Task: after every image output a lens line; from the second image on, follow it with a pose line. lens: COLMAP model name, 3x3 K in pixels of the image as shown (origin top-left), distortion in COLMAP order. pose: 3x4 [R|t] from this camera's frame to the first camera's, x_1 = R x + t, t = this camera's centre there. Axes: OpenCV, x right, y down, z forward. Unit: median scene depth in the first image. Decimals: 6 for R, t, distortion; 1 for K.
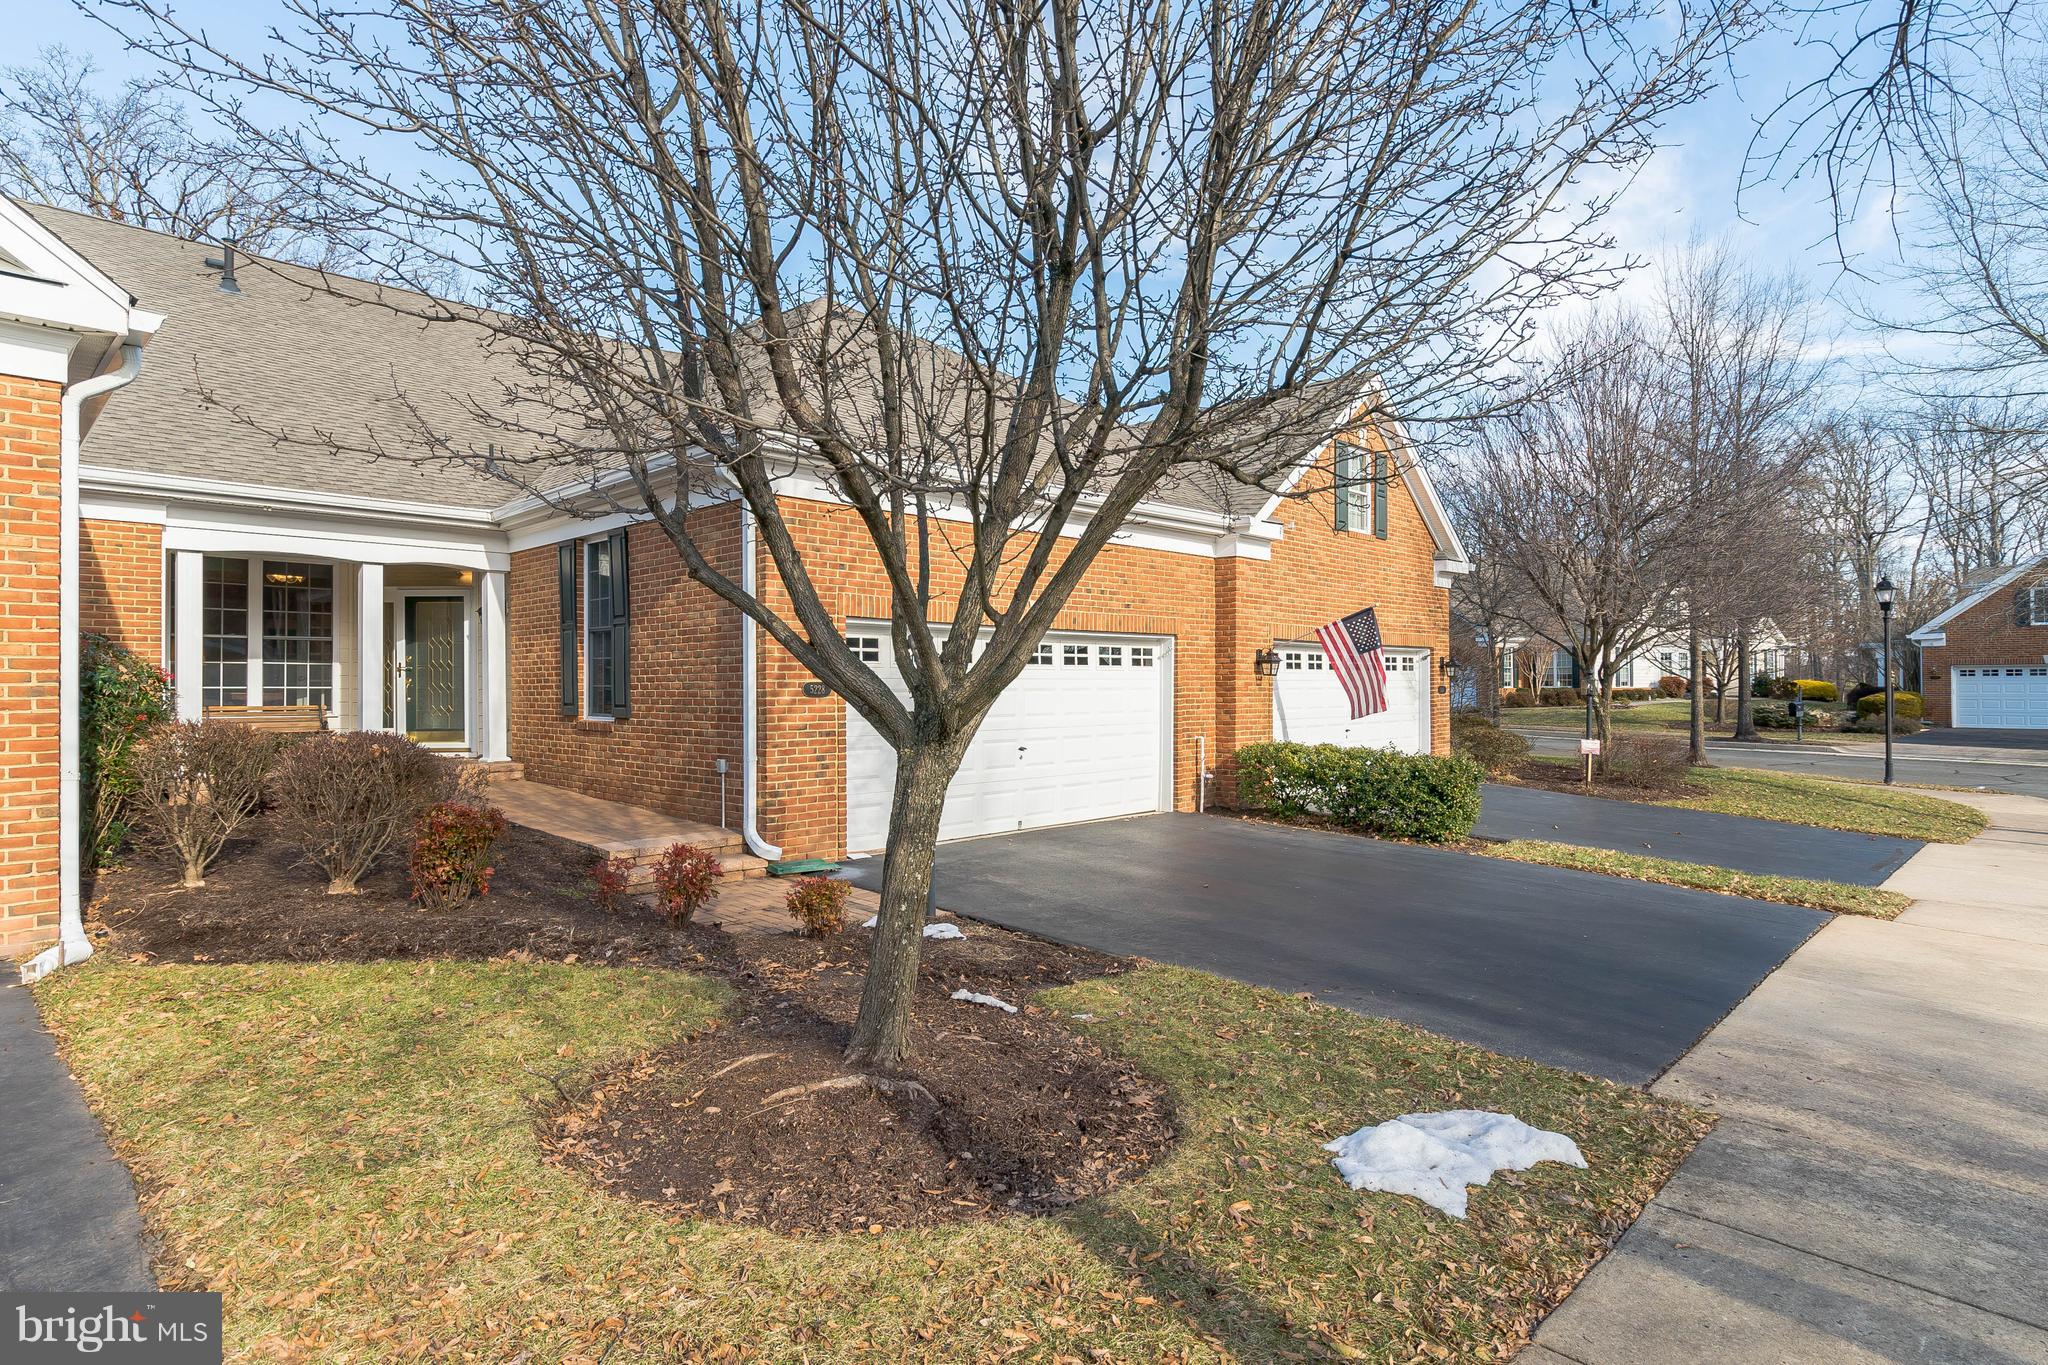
lens RADIAL K [[1053.1, 0, 1024.0], [0, 1053.1, 682.5], [0, 0, 1]] dist [-0.000373, -0.000173]
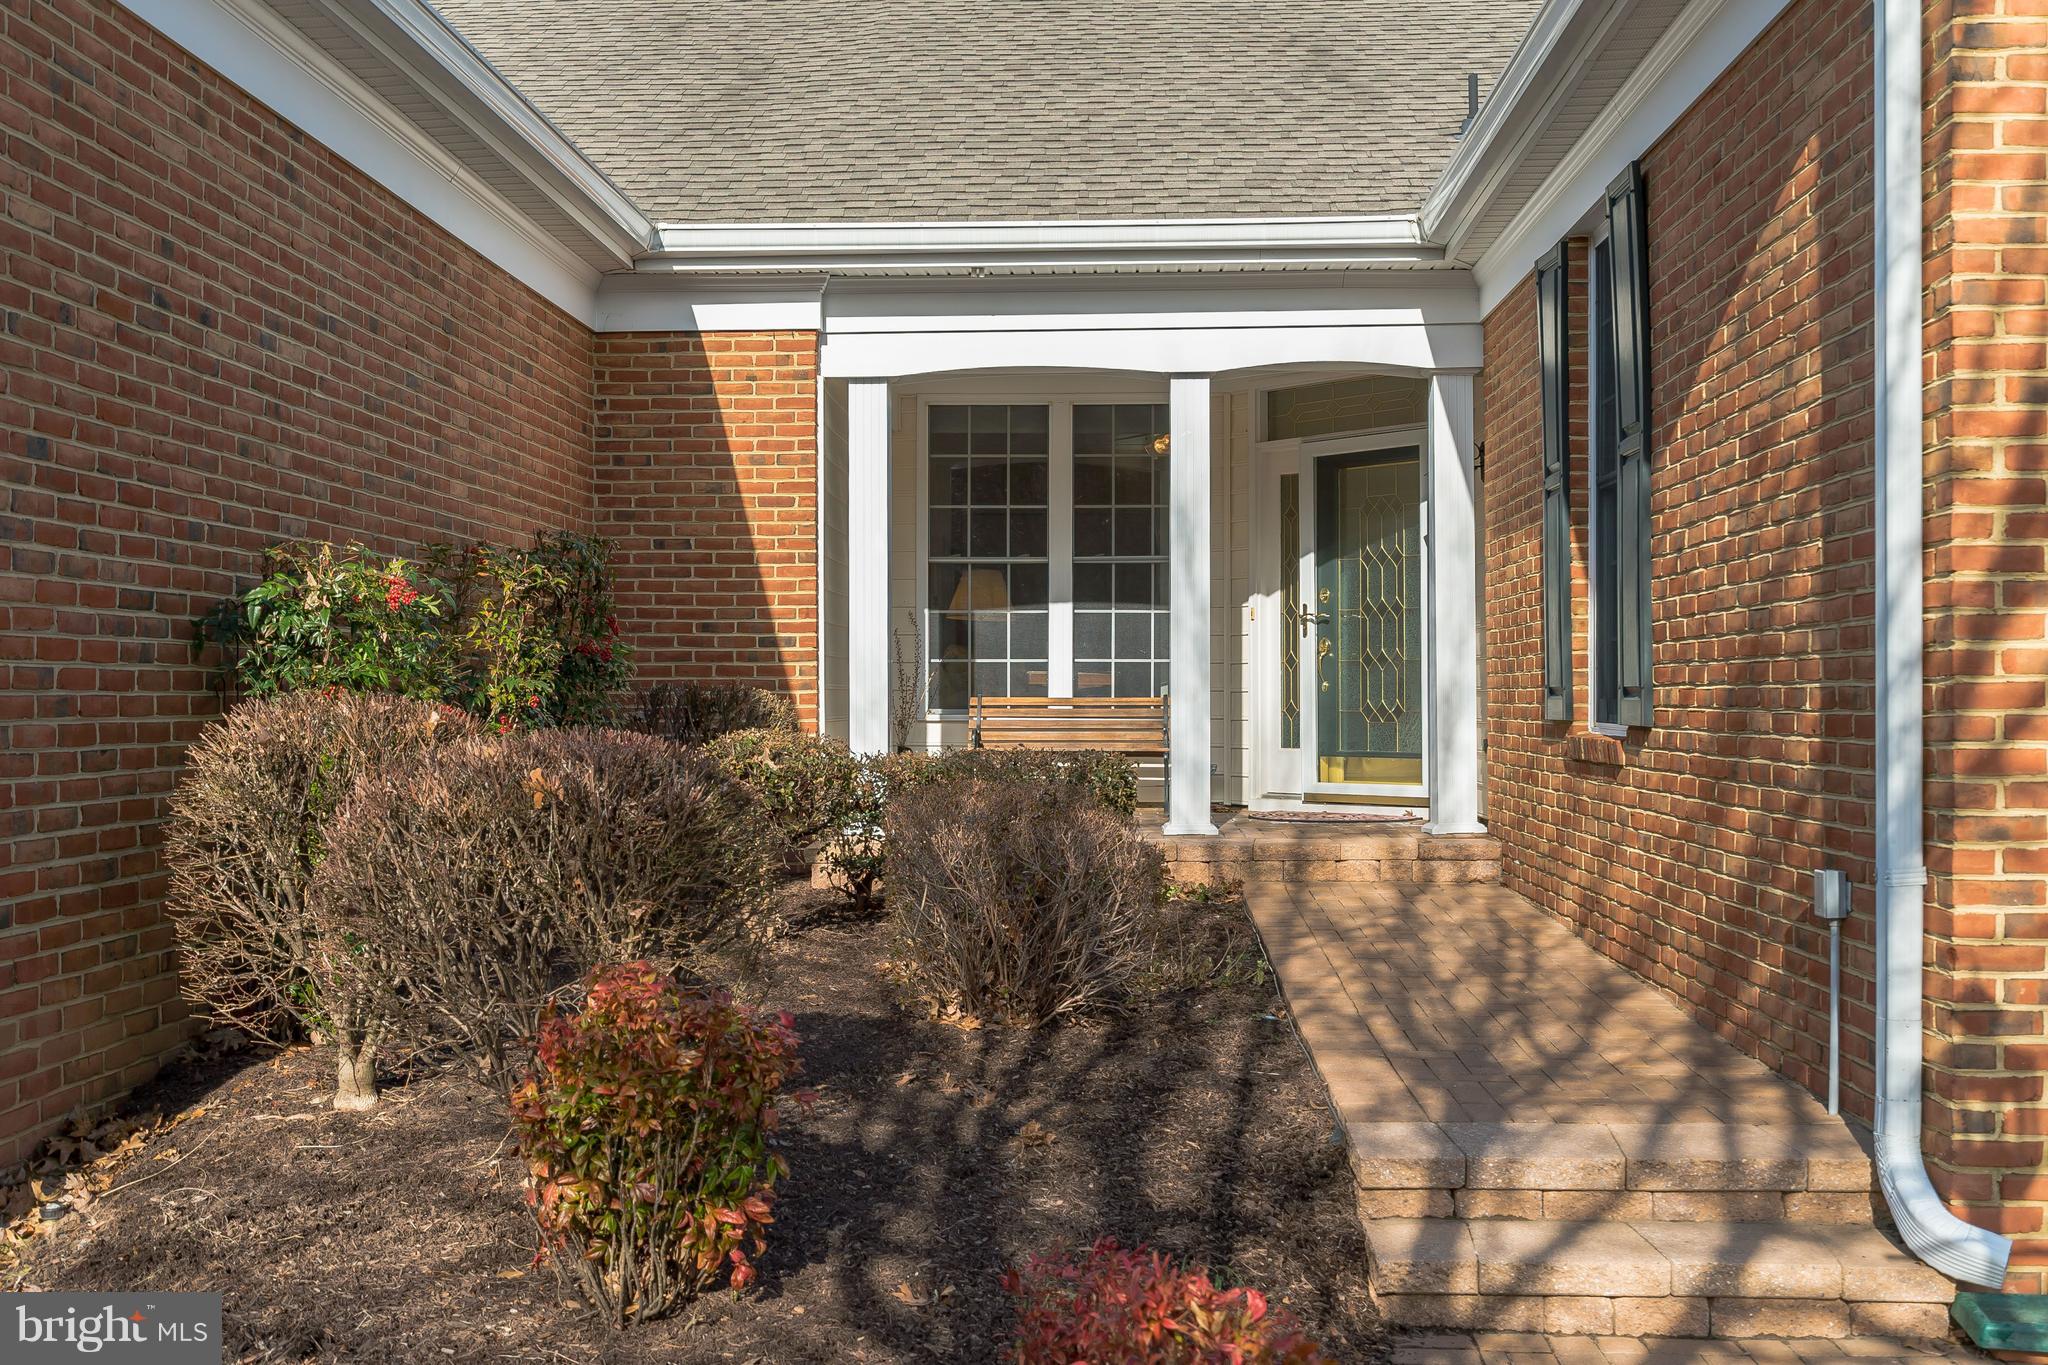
lens RADIAL K [[2100.5, 0, 1024.0], [0, 2100.5, 682.5], [0, 0, 1]] dist [0.000950, -0.010584]
pose [[0.678673, -0.002761, -0.734436, -0.013652], [0.004434, 0.999990, 0.000337, 0.014805], [0.734427, -0.003485, 0.678678, 0.320101]]
